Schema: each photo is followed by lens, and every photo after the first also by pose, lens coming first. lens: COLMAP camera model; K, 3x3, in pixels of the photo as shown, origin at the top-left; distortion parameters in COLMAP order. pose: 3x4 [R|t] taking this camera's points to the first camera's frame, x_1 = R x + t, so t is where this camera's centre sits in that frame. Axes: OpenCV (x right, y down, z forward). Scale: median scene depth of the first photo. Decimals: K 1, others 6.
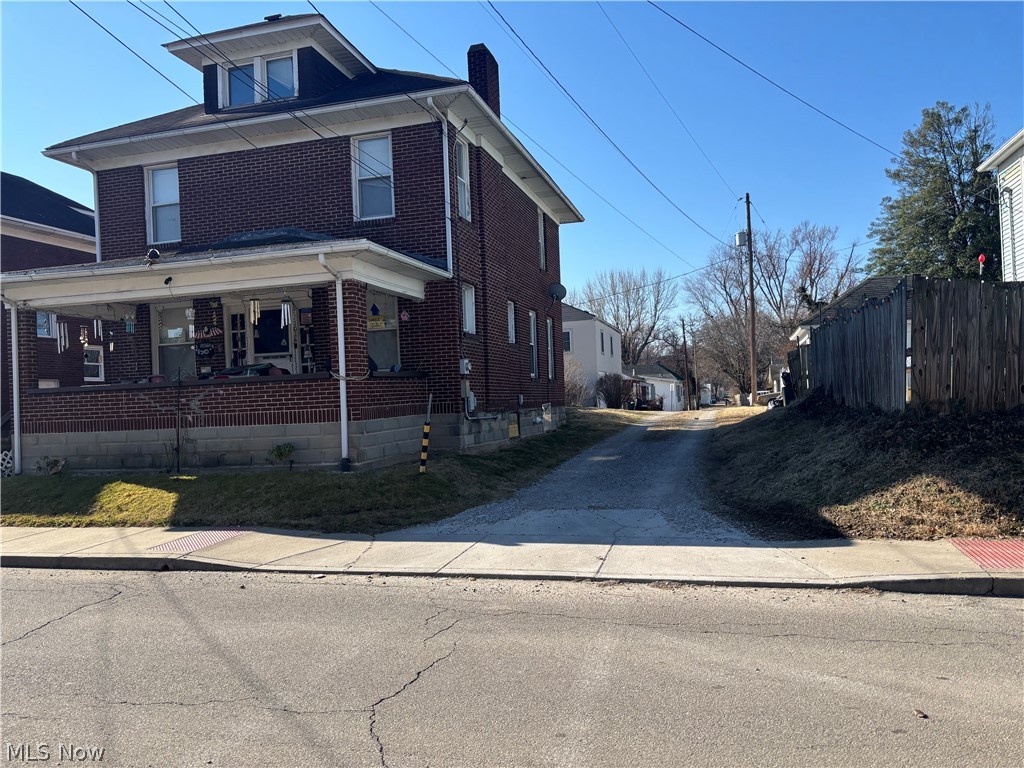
lens RADIAL K [[764.5, 0, 500.8], [0, 764.5, 388.7], [0, 0, 1]] dist [0.028984, -0.033634]
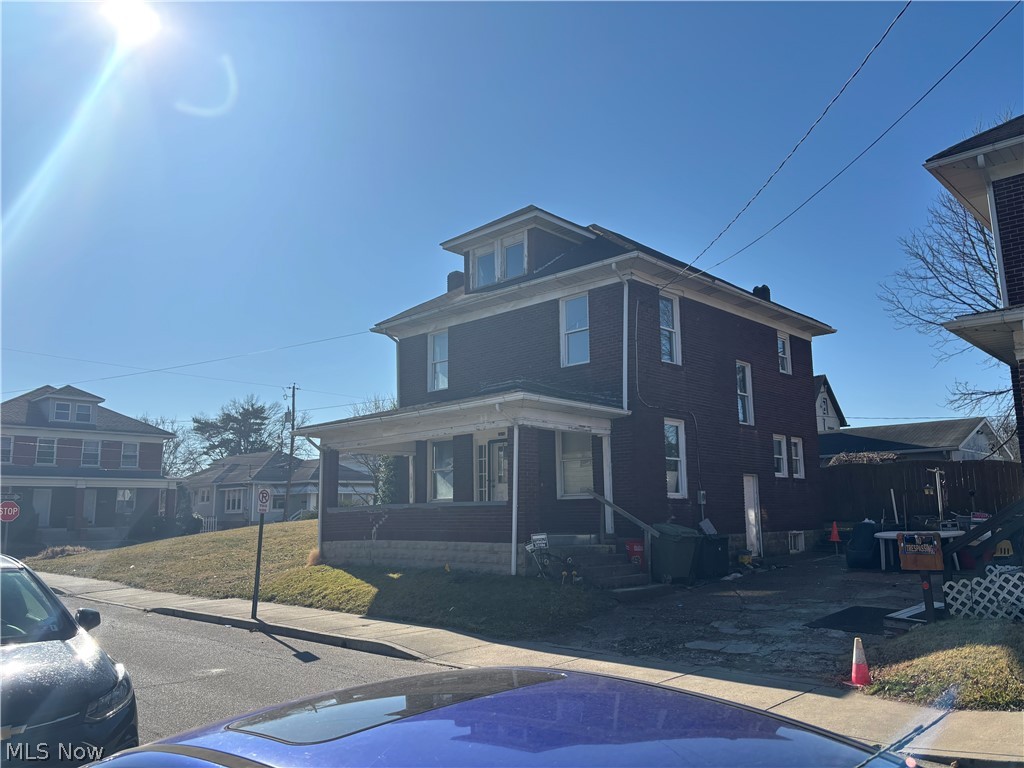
lens RADIAL K [[764.5, 0, 516.1], [0, 764.5, 385.6], [0, 0, 1]] dist [0.028984, -0.033634]
pose [[0.886918, -0.049990, -0.459214, -0.739910], [-0.014054, 0.990746, -0.134996, 0.014397], [0.461713, 0.126185, 0.878008, 0.222710]]
